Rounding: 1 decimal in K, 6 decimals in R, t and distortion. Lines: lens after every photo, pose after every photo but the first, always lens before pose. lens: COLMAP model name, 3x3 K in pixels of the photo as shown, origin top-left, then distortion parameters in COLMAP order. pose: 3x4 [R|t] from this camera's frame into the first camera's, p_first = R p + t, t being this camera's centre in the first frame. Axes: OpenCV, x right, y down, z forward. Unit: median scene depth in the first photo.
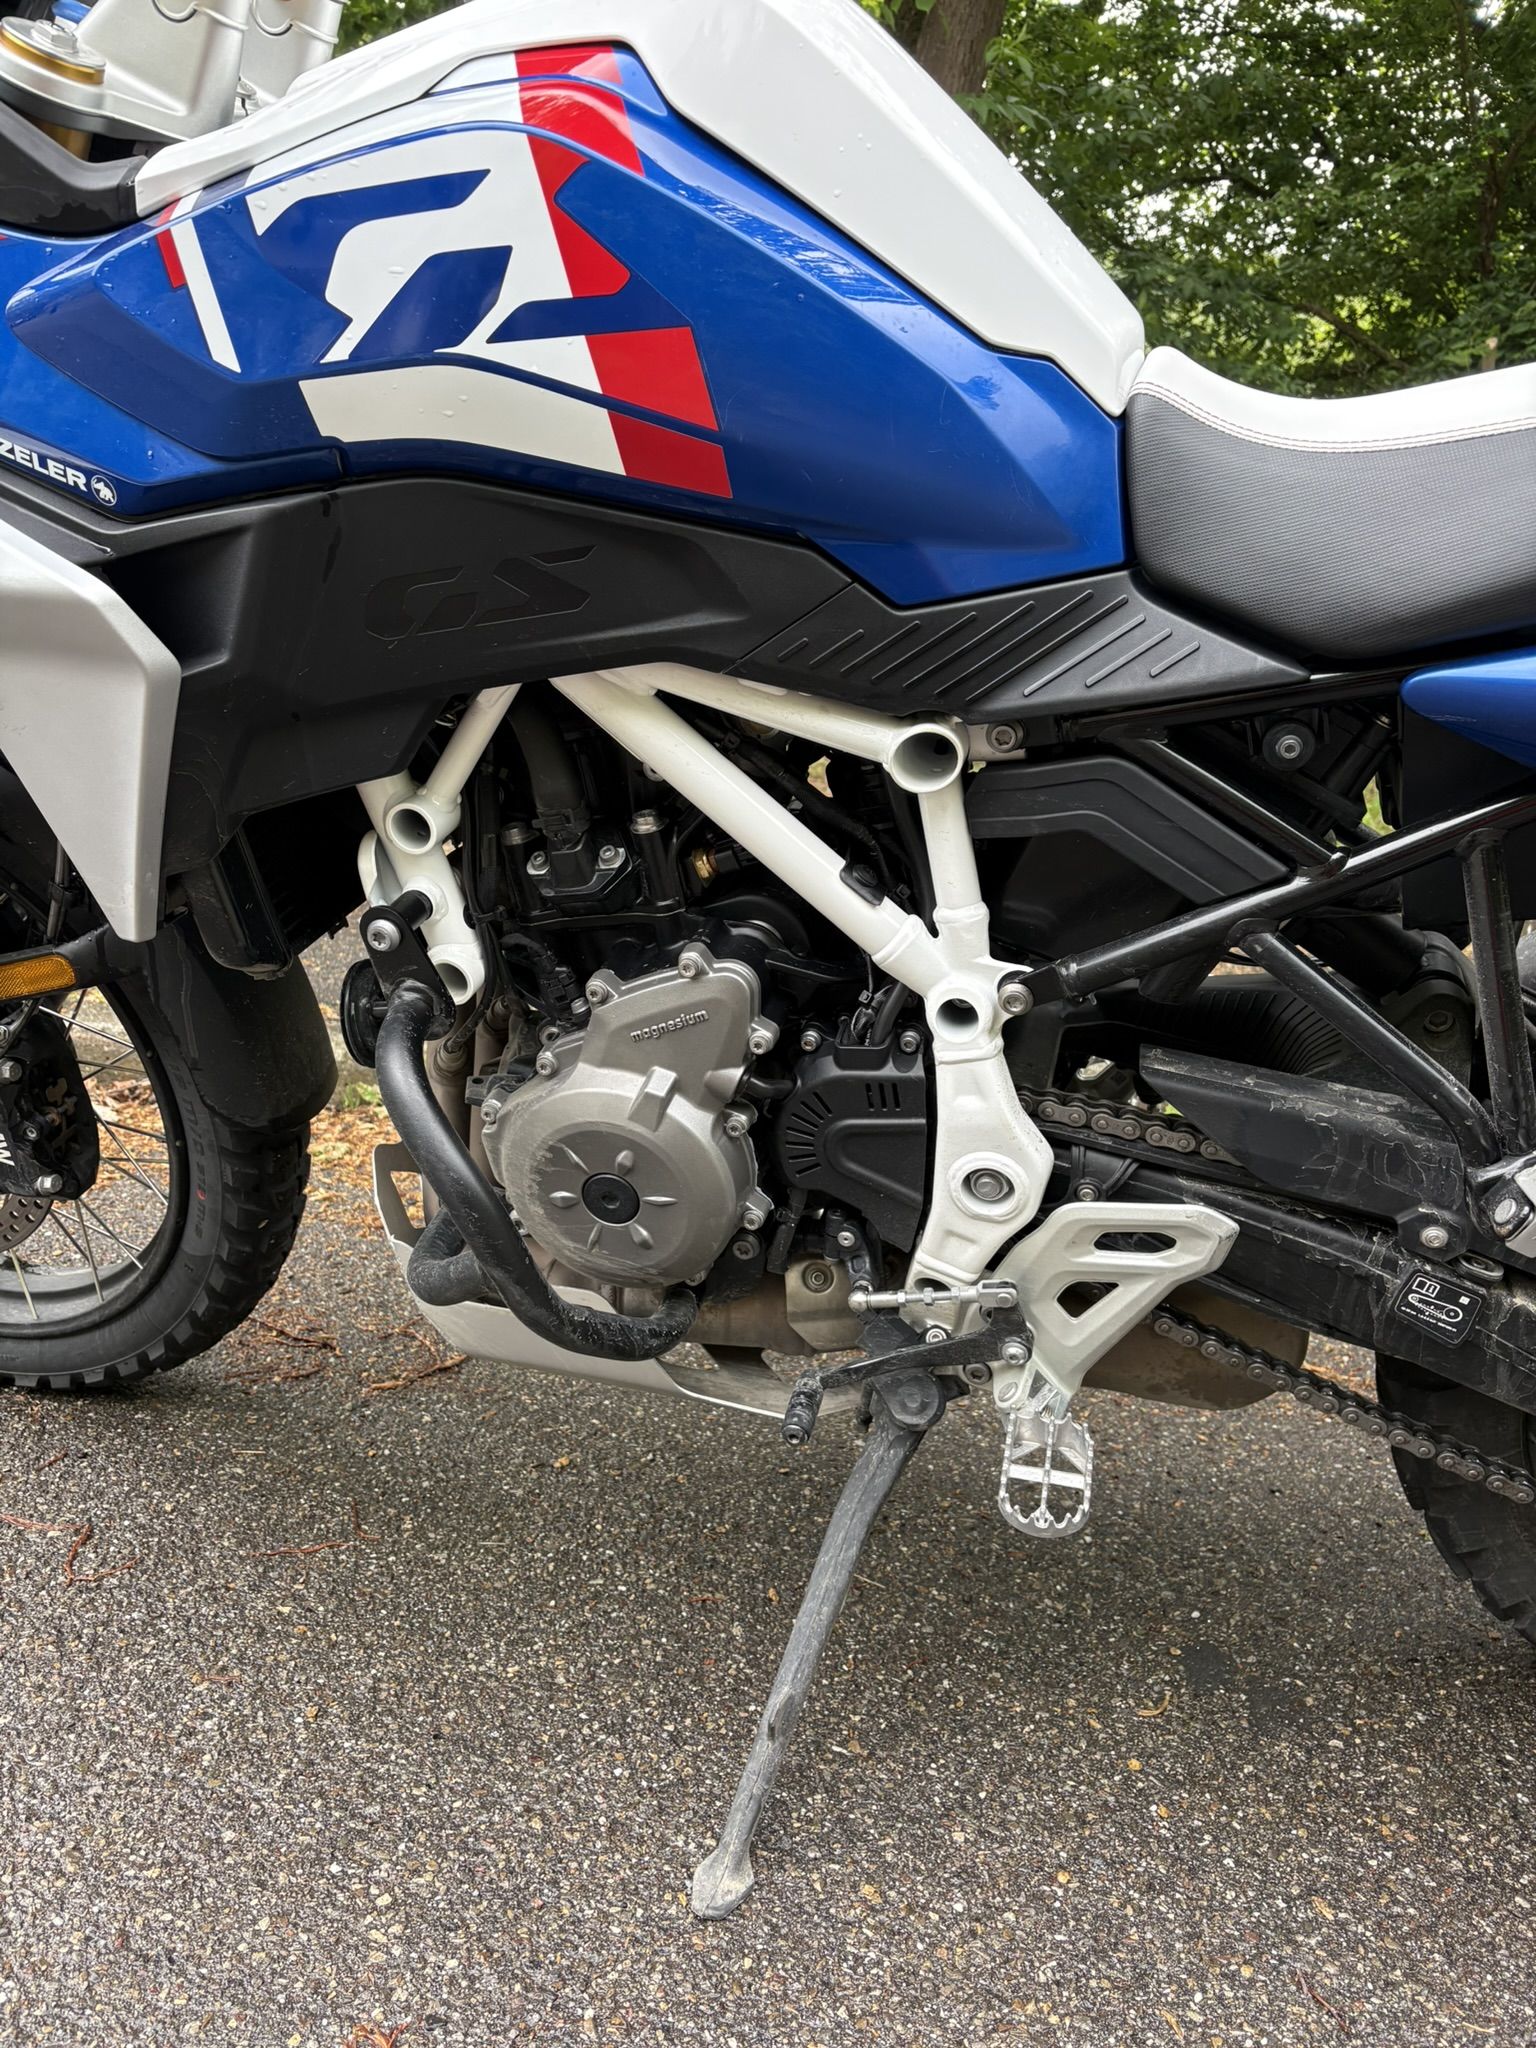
lens RADIAL K [[1562.1, 0, 760.5], [0, 1562.1, 1071.9], [0, 0, 1]] dist [0.076837, -0.105279]
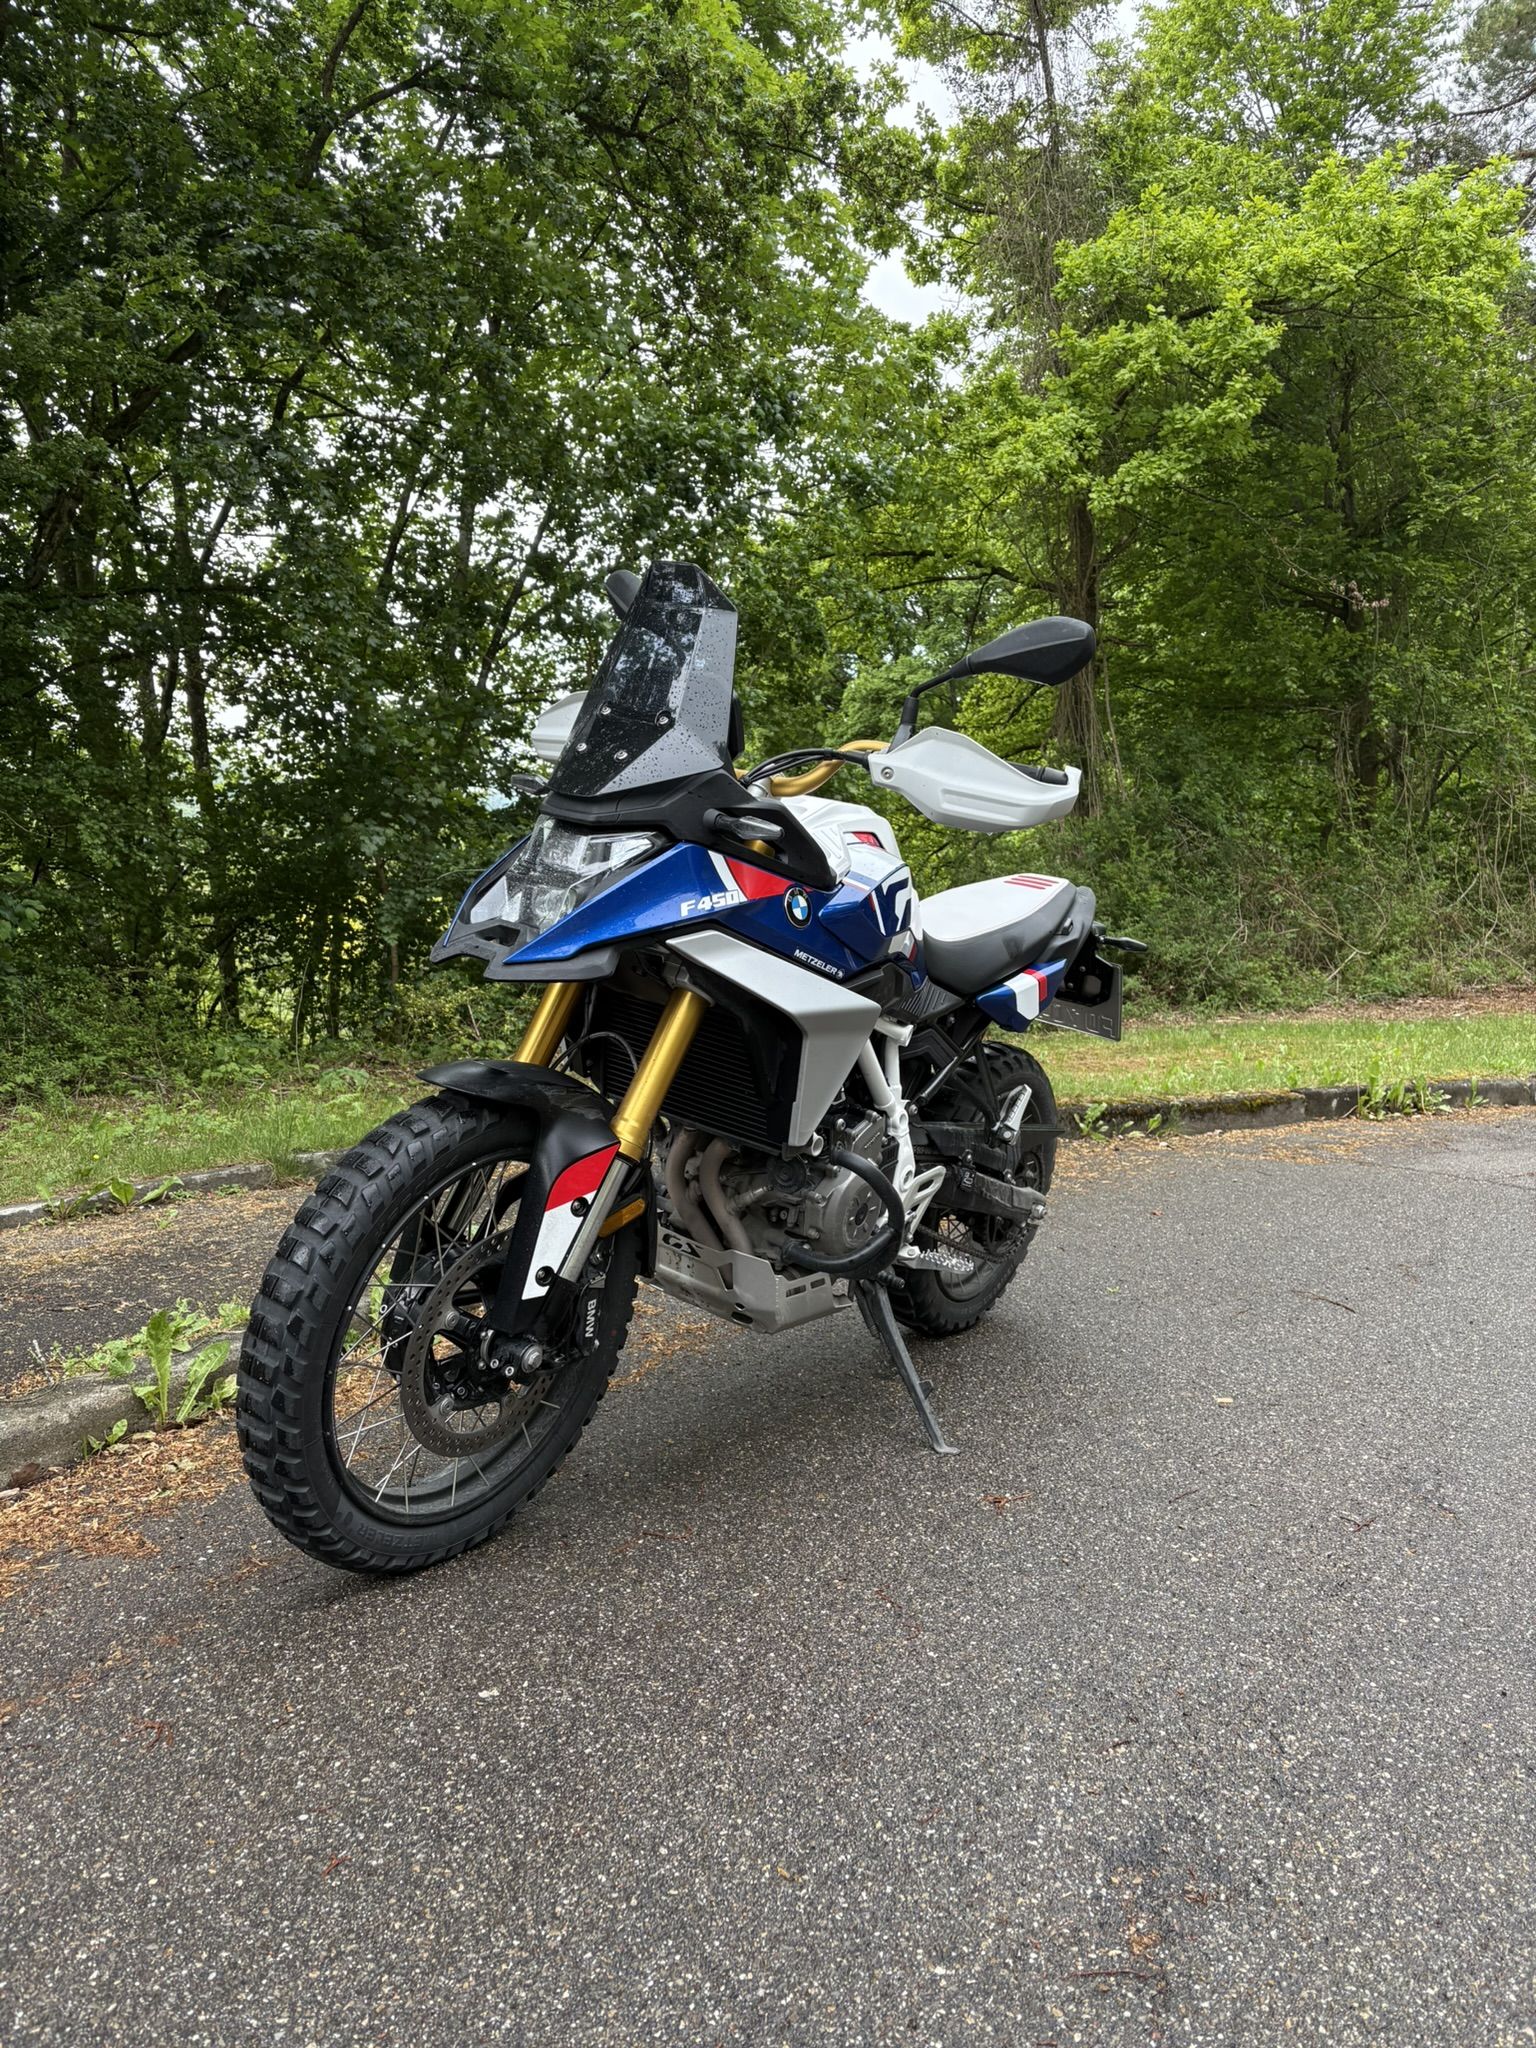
lens RADIAL K [[1552.1, 0, 779.1], [0, 1552.1, 1043.0], [0, 0, 1]] dist [0.042435, -0.082207]
pose [[0.307448, -0.105137, 0.945739, -2.638632], [0.318448, 0.947939, 0.001859, -0.246053], [-0.896698, 0.300597, 0.324923, 0.200566]]
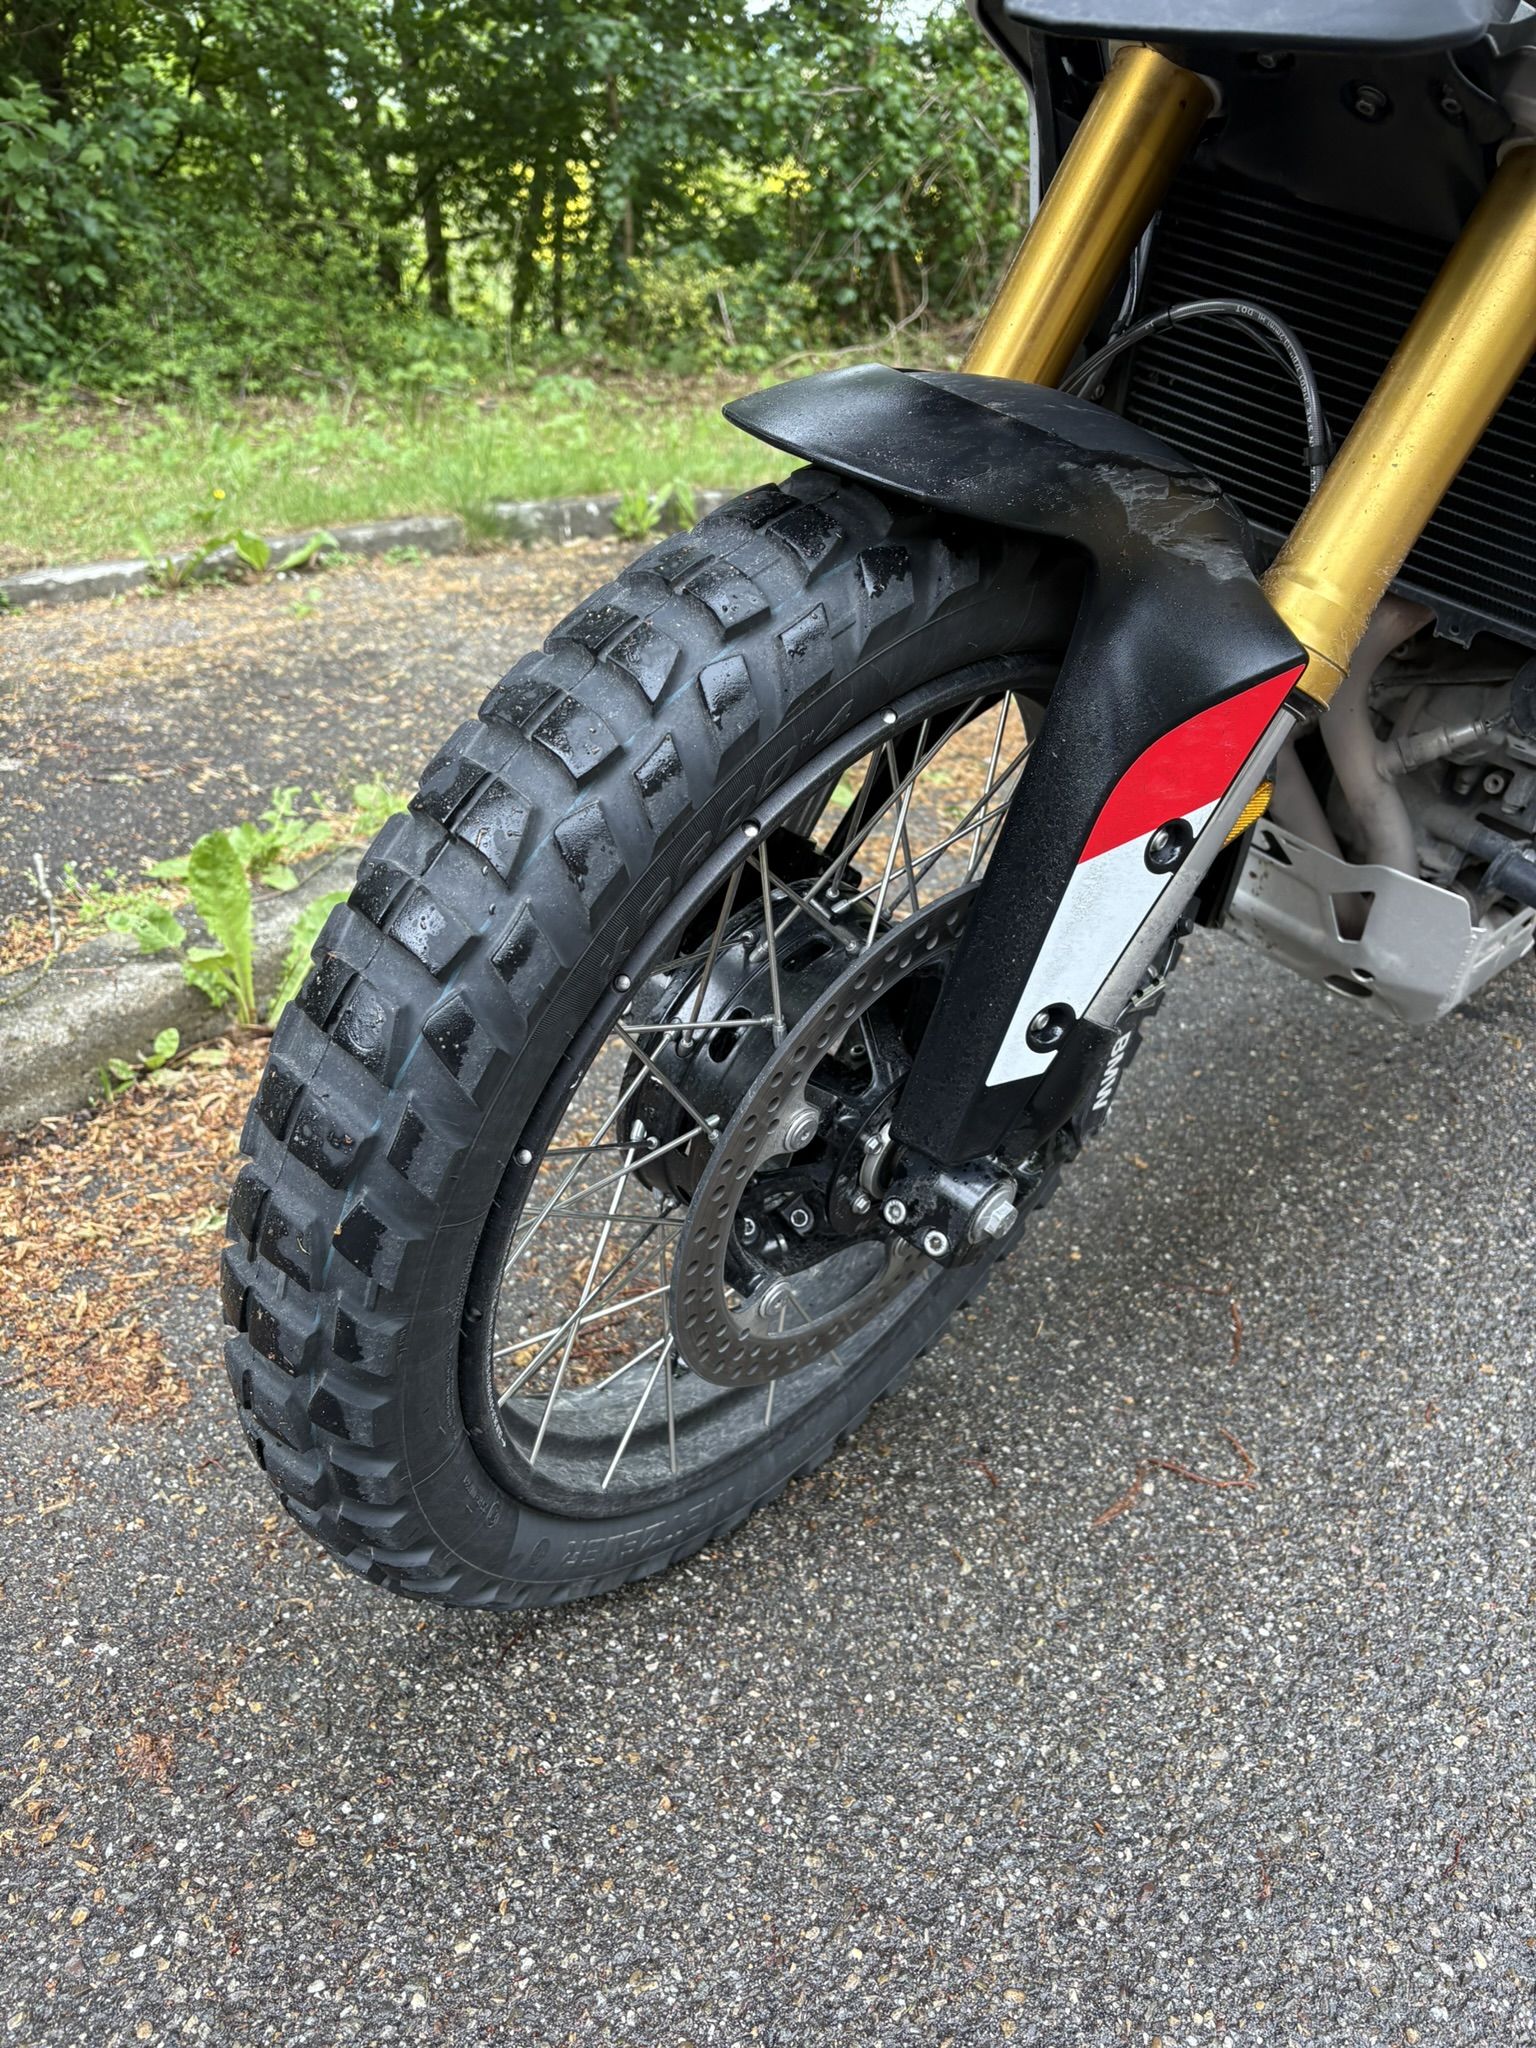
lens RADIAL K [[1552.1, 0, 779.1], [0, 1552.1, 1043.0], [0, 0, 1]] dist [0.042435, -0.082207]
pose [[0.451713, -0.435626, 0.778579, -1.428181], [0.271924, 0.898389, 0.344898, -0.339181], [-0.849713, 0.055919, 0.524272, 0.983550]]
